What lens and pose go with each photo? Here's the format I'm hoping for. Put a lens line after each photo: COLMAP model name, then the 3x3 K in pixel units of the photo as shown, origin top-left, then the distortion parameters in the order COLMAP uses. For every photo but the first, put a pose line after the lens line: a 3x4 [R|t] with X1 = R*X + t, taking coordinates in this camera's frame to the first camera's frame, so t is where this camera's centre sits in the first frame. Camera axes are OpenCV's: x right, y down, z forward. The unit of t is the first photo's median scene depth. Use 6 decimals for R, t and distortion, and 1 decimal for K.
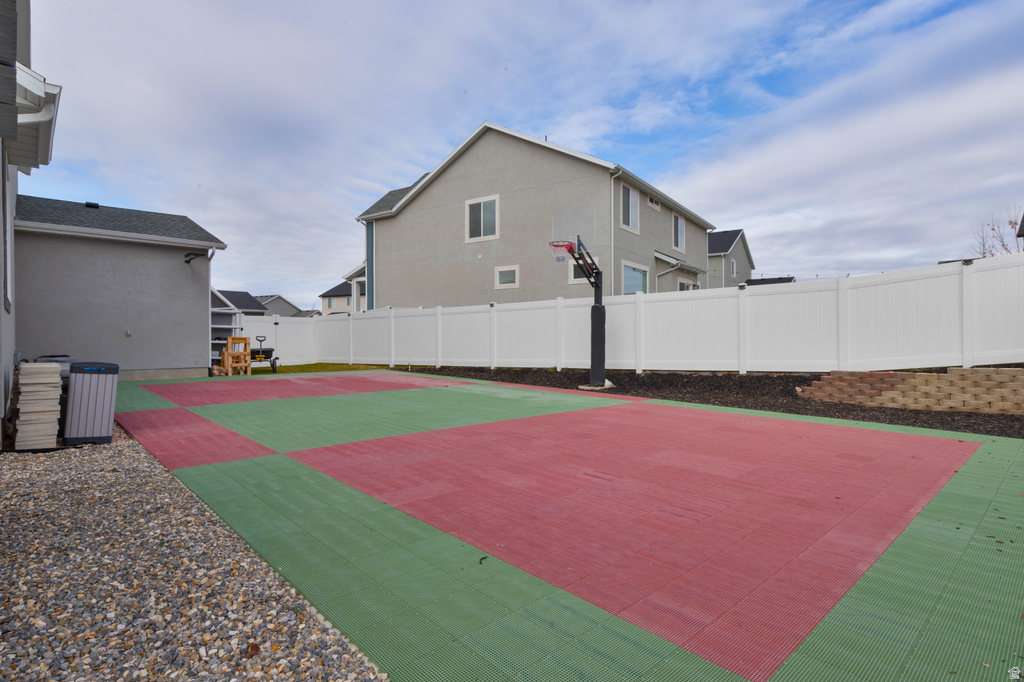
lens RADIAL K [[530.0, 0, 511.6], [0, 530.0, 337.2], [0, 0, 1]] dist [-0.002174, -0.000179]
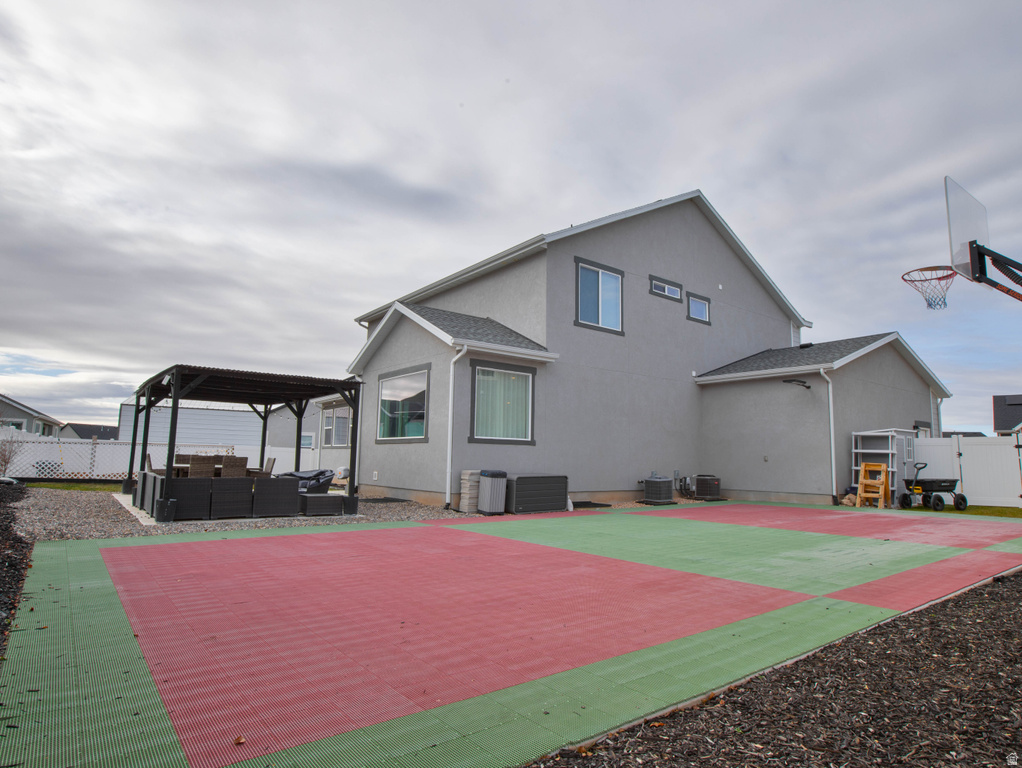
lens RADIAL K [[579.7, 0, 510.7], [0, 579.7, 387.5], [0, 0, 1]] dist [-0.002349, -0.000421]
pose [[-0.091314, -0.126543, -0.987749, 0.520893], [-0.014396, 0.991957, -0.125751, 0.005074], [0.995718, 0.002737, -0.092401, 0.524244]]
